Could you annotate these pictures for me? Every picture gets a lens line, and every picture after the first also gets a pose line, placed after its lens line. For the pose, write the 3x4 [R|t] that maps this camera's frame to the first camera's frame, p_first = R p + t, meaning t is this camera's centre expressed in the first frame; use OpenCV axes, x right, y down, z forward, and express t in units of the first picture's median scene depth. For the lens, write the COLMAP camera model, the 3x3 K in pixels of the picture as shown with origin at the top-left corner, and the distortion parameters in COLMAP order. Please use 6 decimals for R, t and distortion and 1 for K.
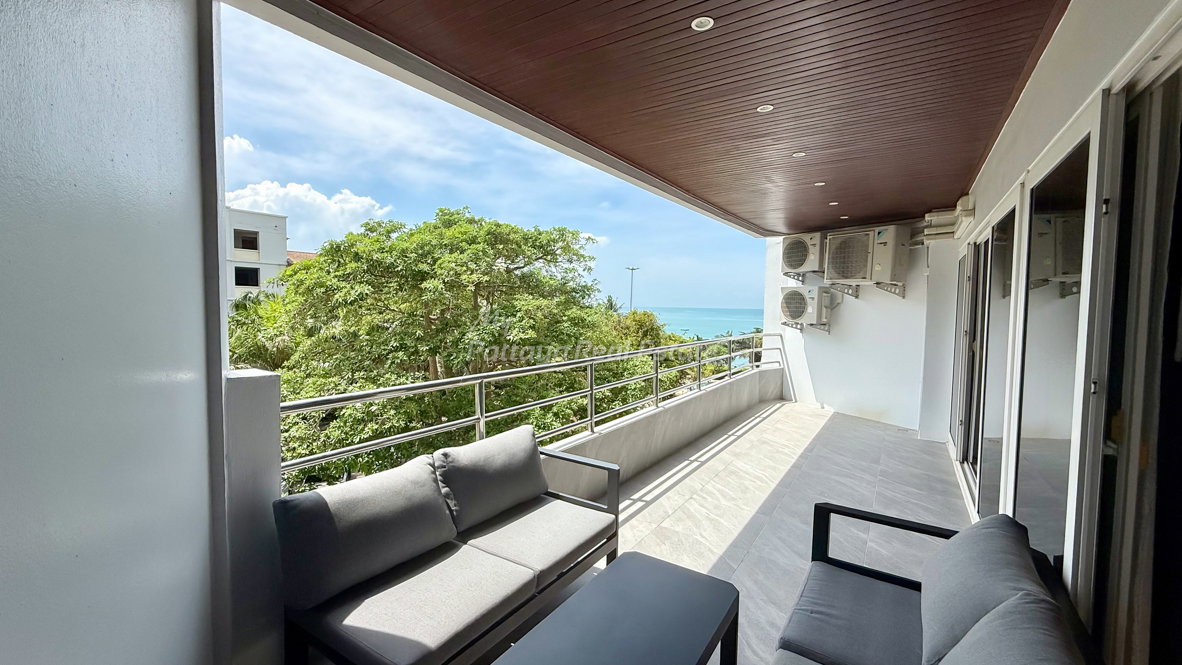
lens RADIAL K [[512.7, 0, 595.3], [0, 512.7, 330.6], [0, 0, 1]] dist [0.003000, -0.000055]
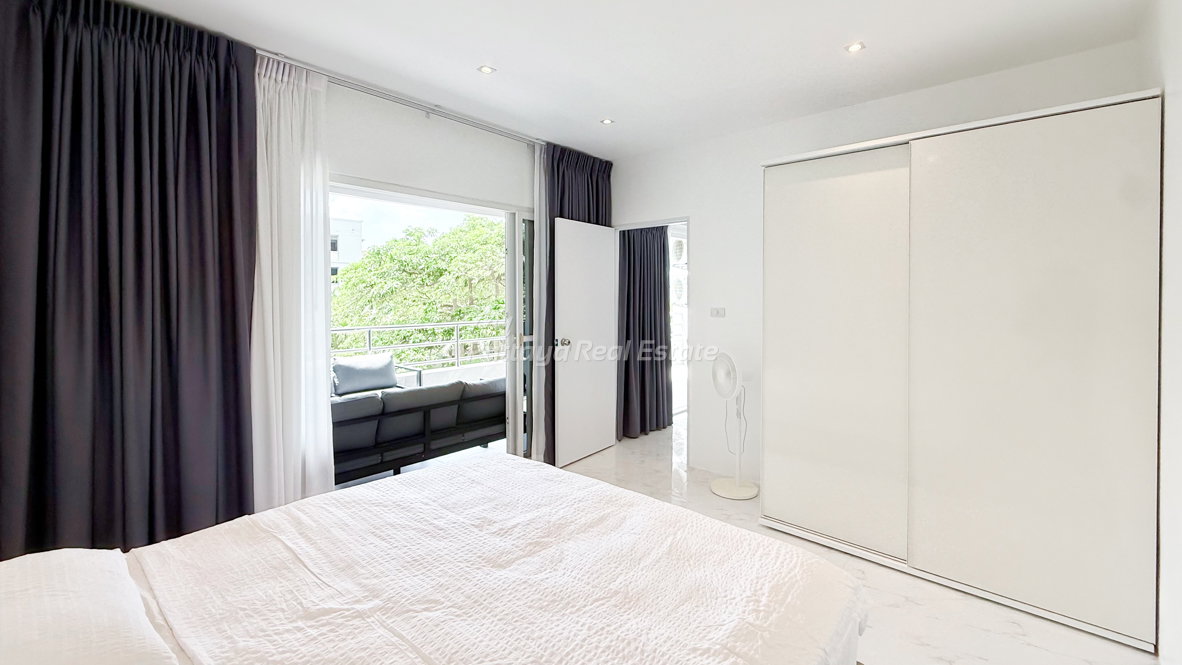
lens RADIAL K [[512.7, 0, 592.9], [0, 512.7, 294.0], [0, 0, 1]] dist [0.003000, -0.000055]
pose [[0.991779, -0.018635, -0.126598, 0.192622], [0.011933, 0.998497, -0.053488, 0.017159], [0.127405, 0.051537, 0.990511, -0.185819]]
